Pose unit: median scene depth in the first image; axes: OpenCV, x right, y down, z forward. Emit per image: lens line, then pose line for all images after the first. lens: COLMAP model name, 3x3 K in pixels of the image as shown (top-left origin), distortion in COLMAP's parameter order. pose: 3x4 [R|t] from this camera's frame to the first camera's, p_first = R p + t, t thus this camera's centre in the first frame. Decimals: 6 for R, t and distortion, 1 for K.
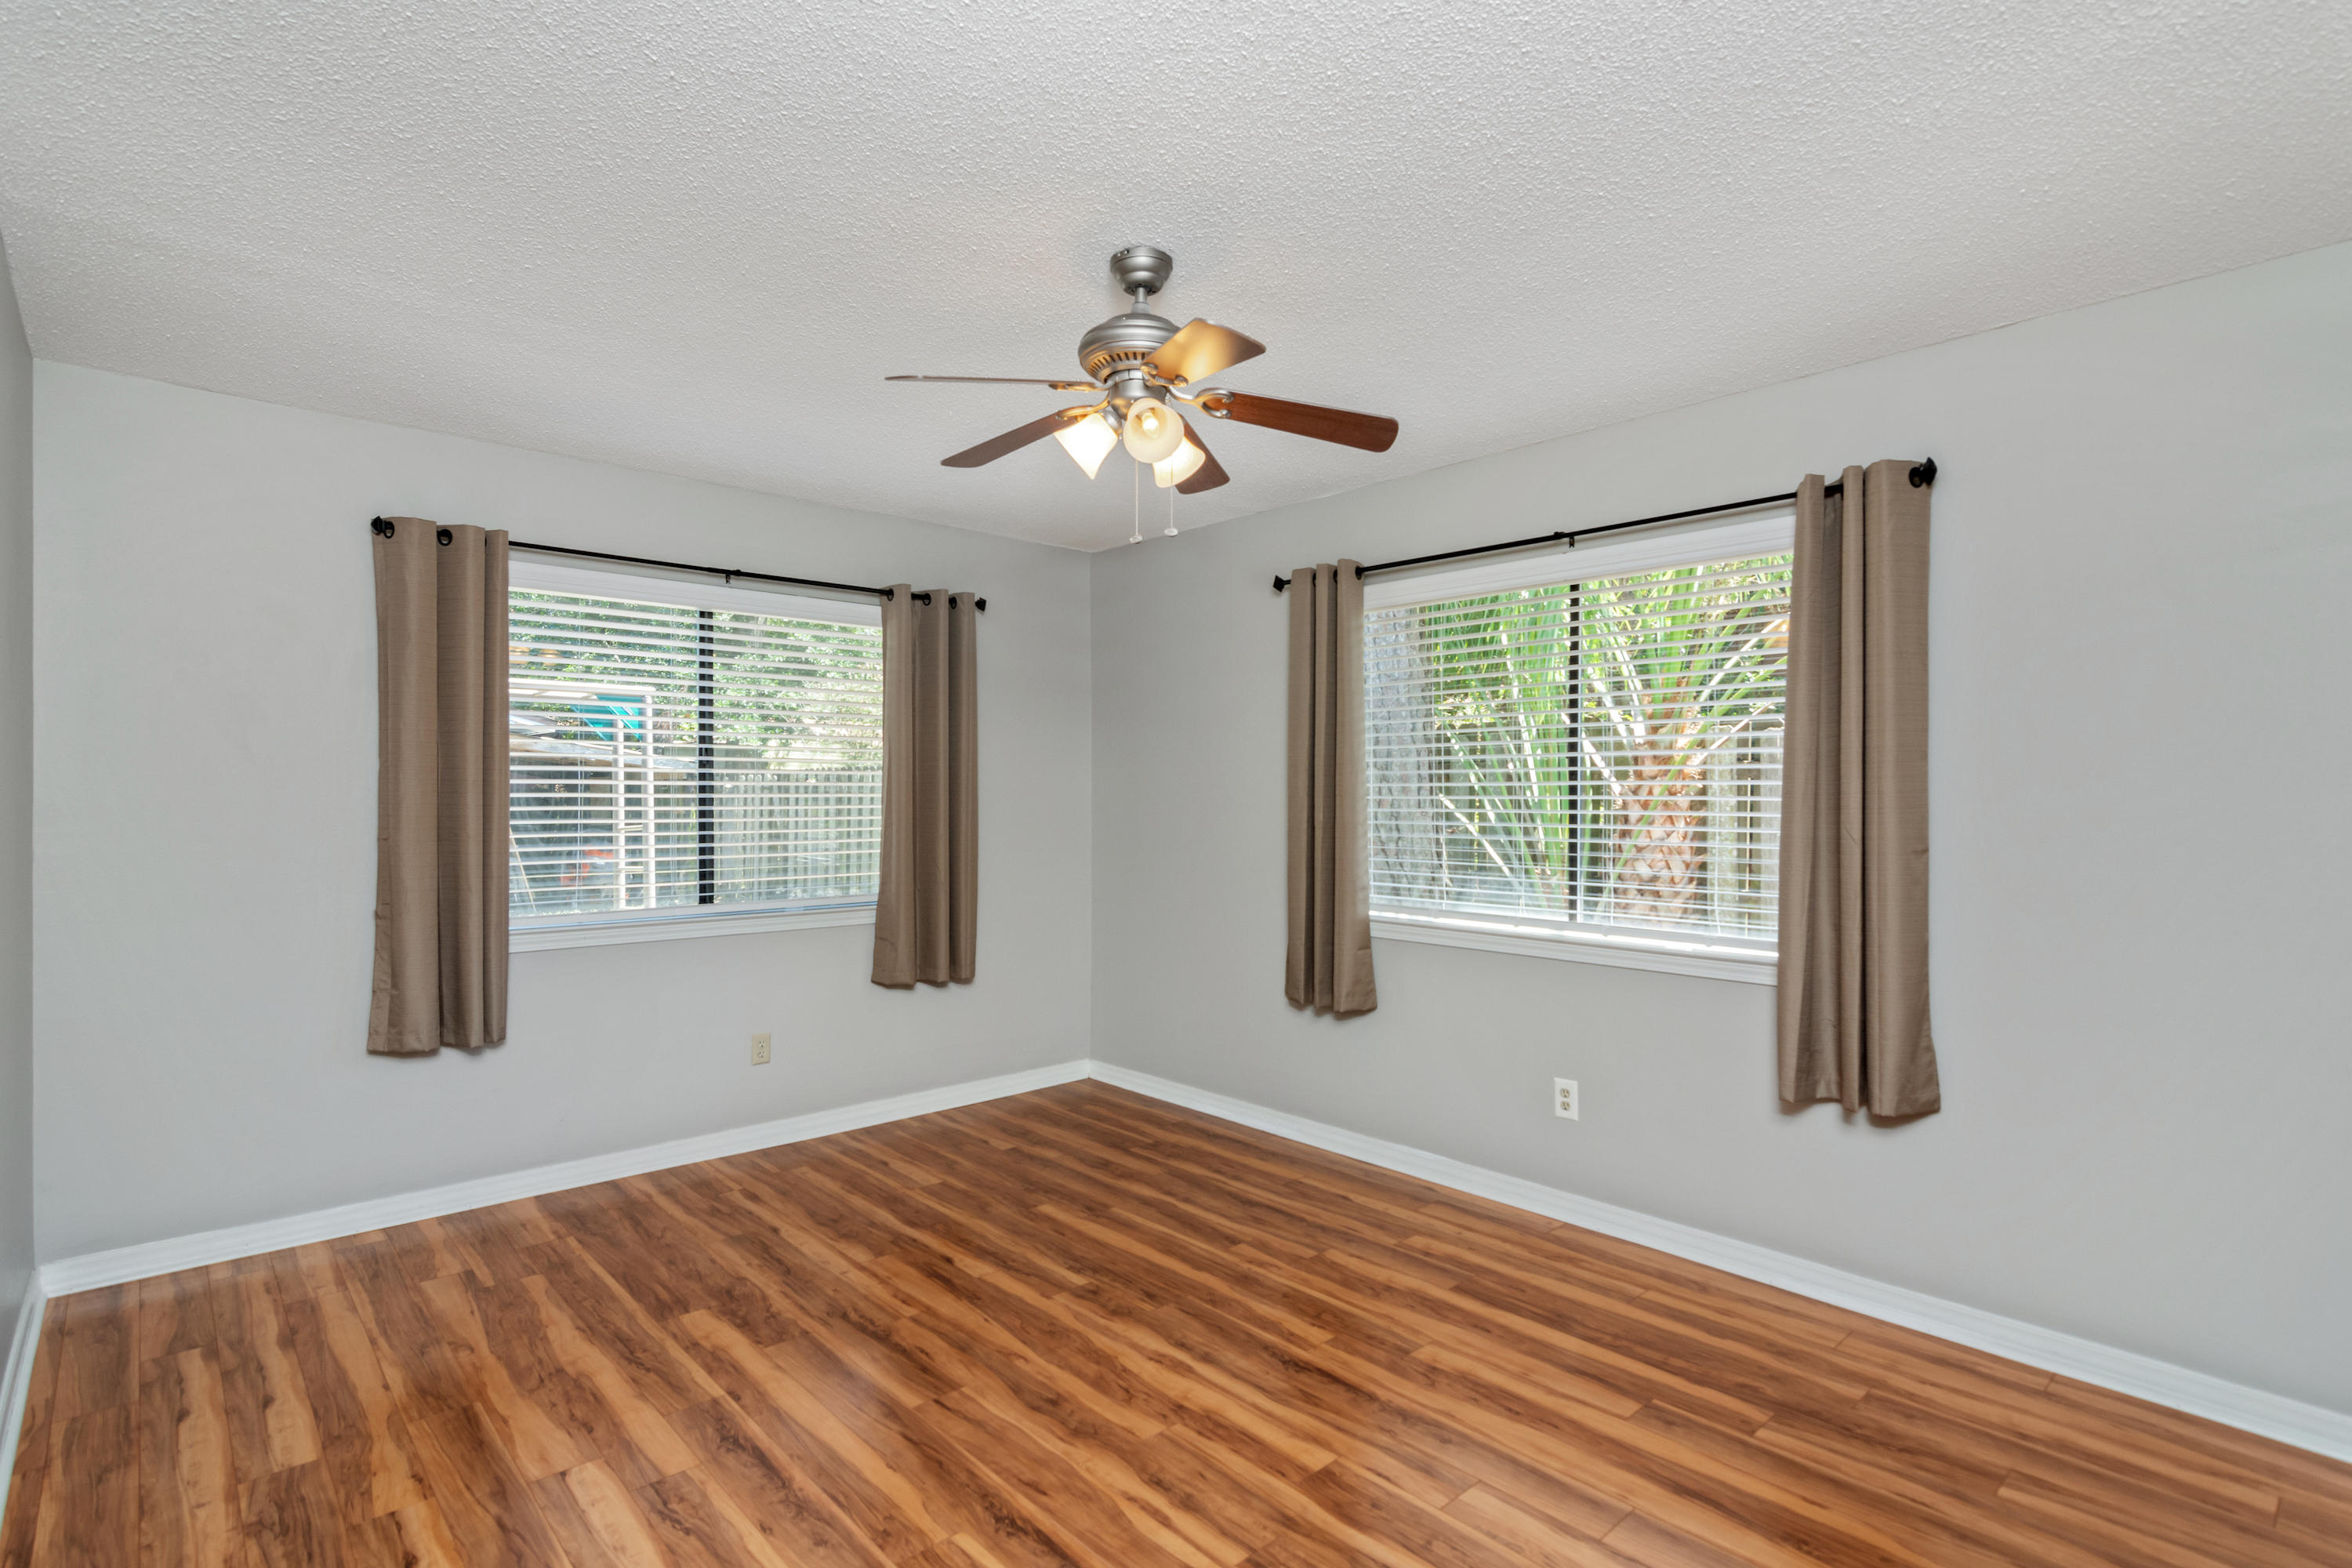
lens RADIAL K [[1160.0, 0, 1135.5], [0, 1160.0, 803.9], [0, 0, 1]] dist [0.000660, 0.000847]
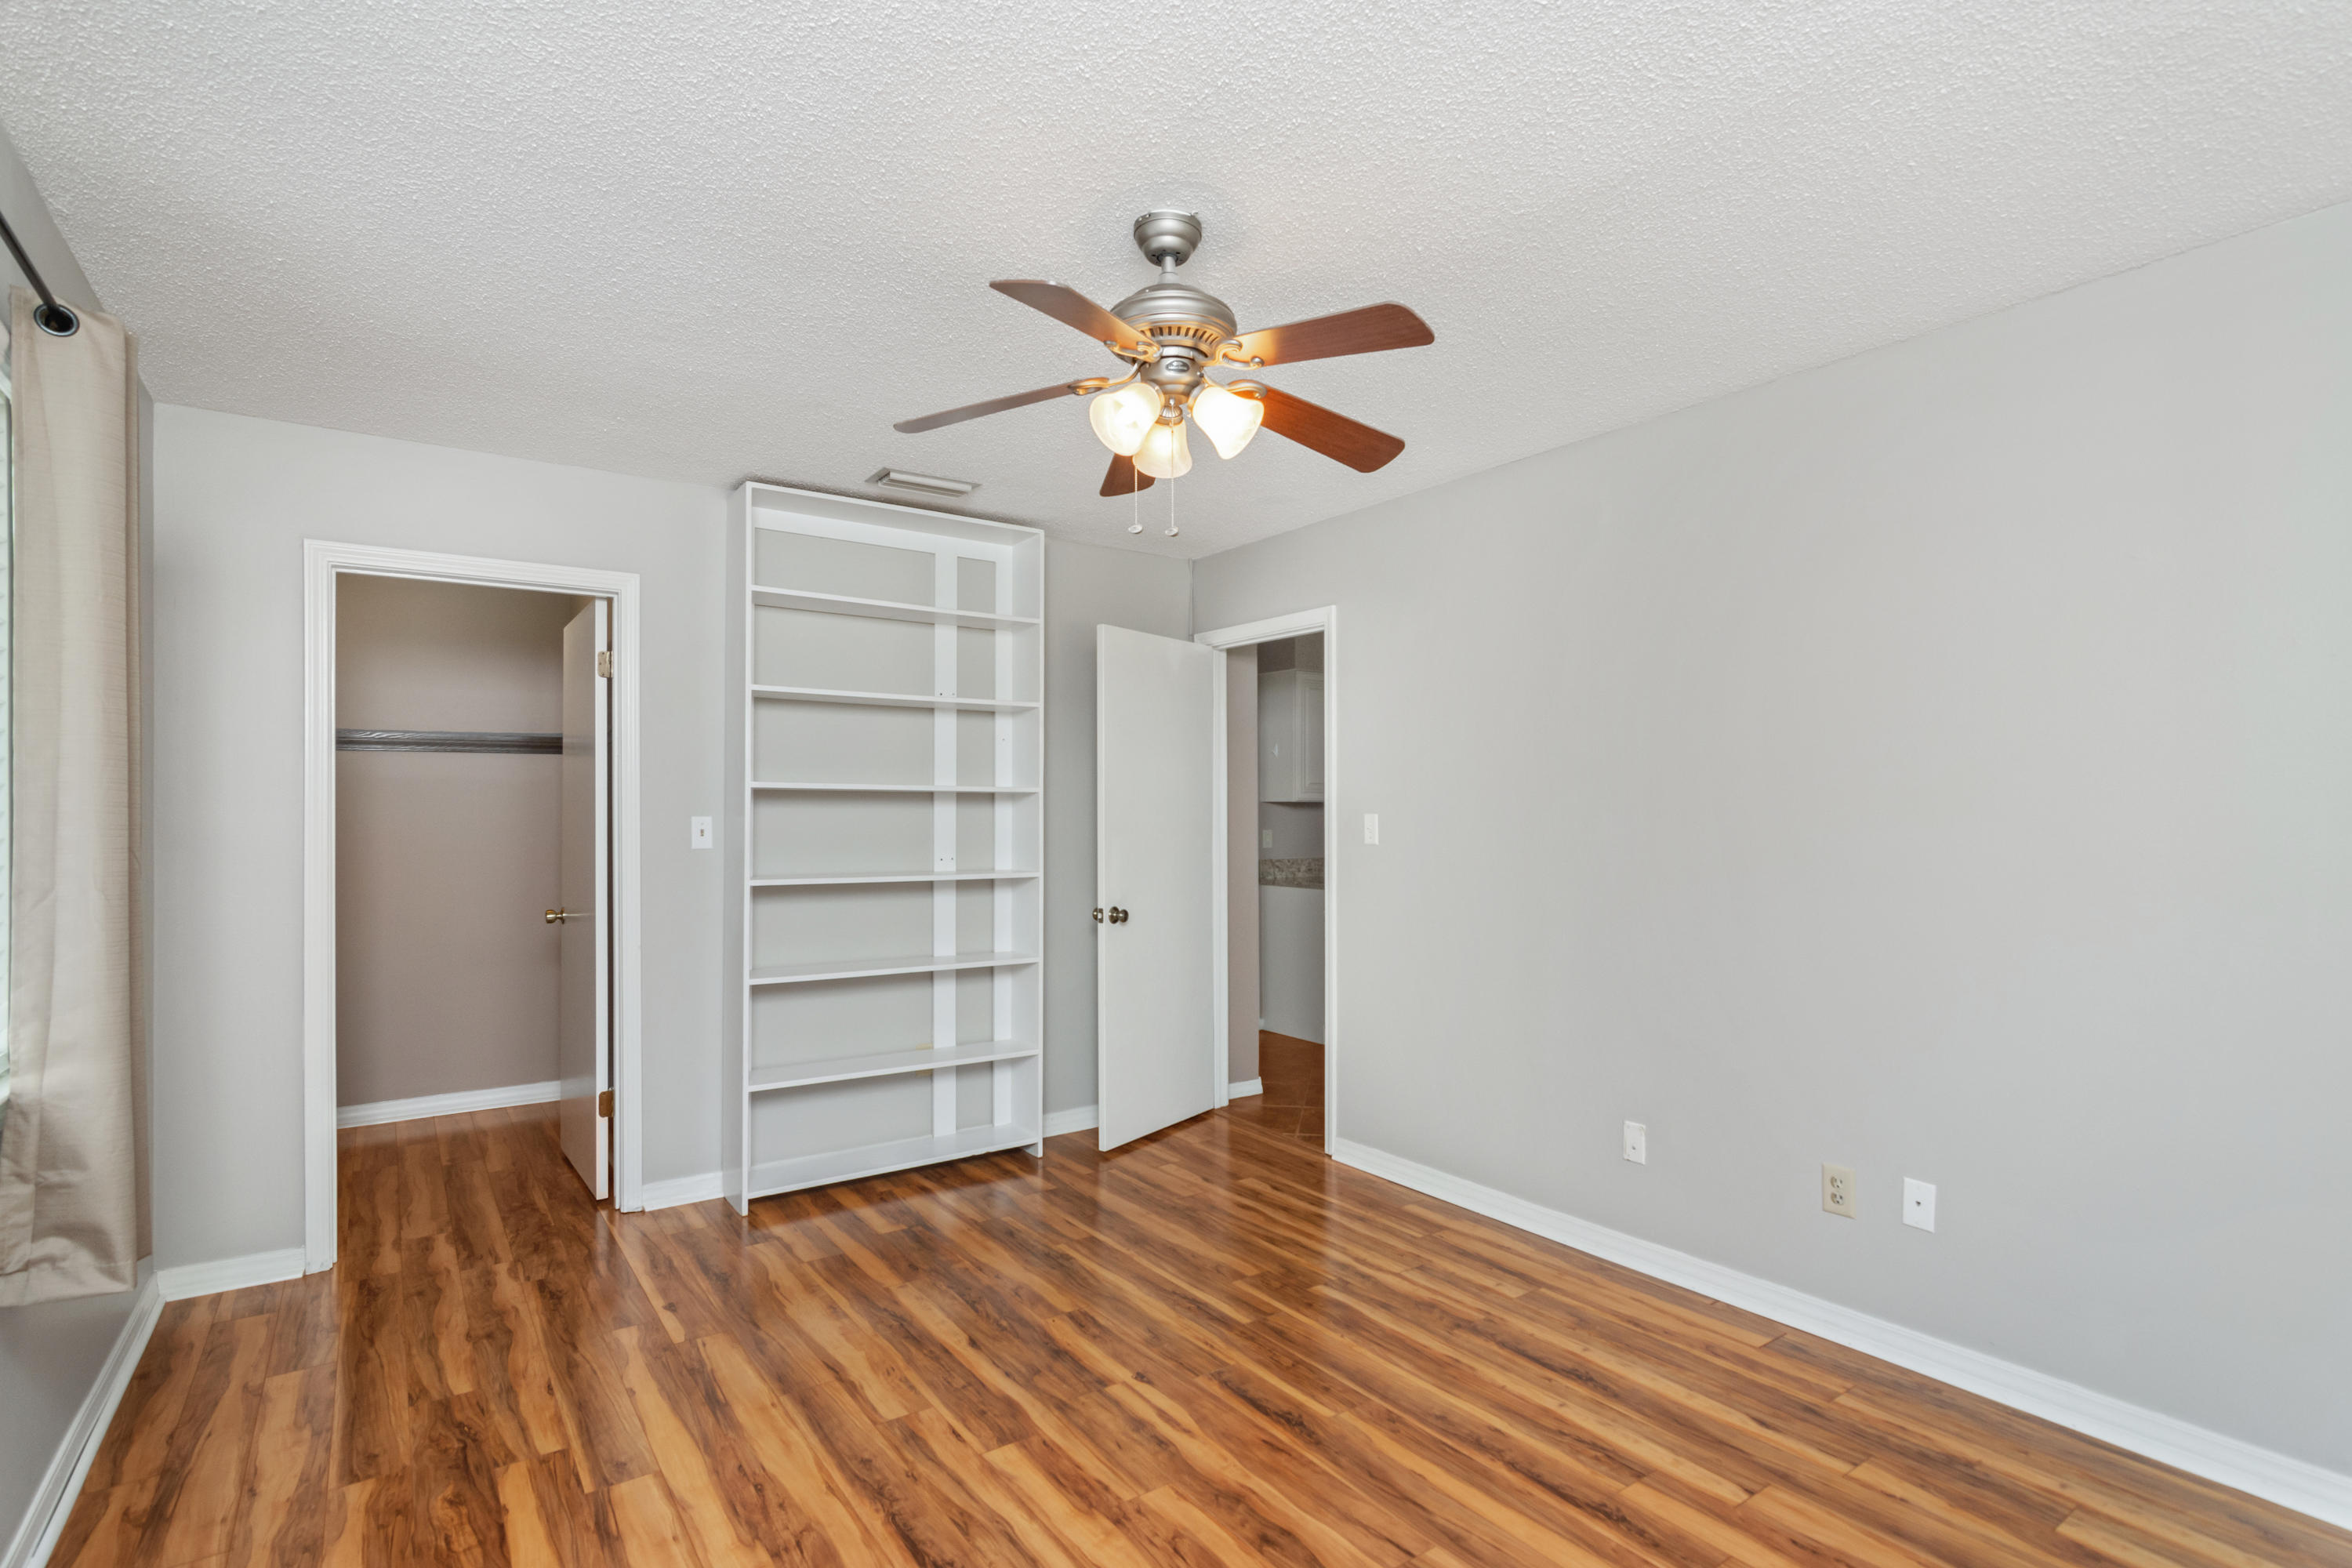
lens RADIAL K [[1160.0, 0, 1135.5], [0, 1160.0, 803.9], [0, 0, 1]] dist [0.000660, 0.000847]
pose [[-0.992693, -0.001809, 0.120656, -0.084262], [-0.002226, 0.999992, -0.003323, -0.012785], [-0.120649, -0.003567, -0.992689, 2.015046]]
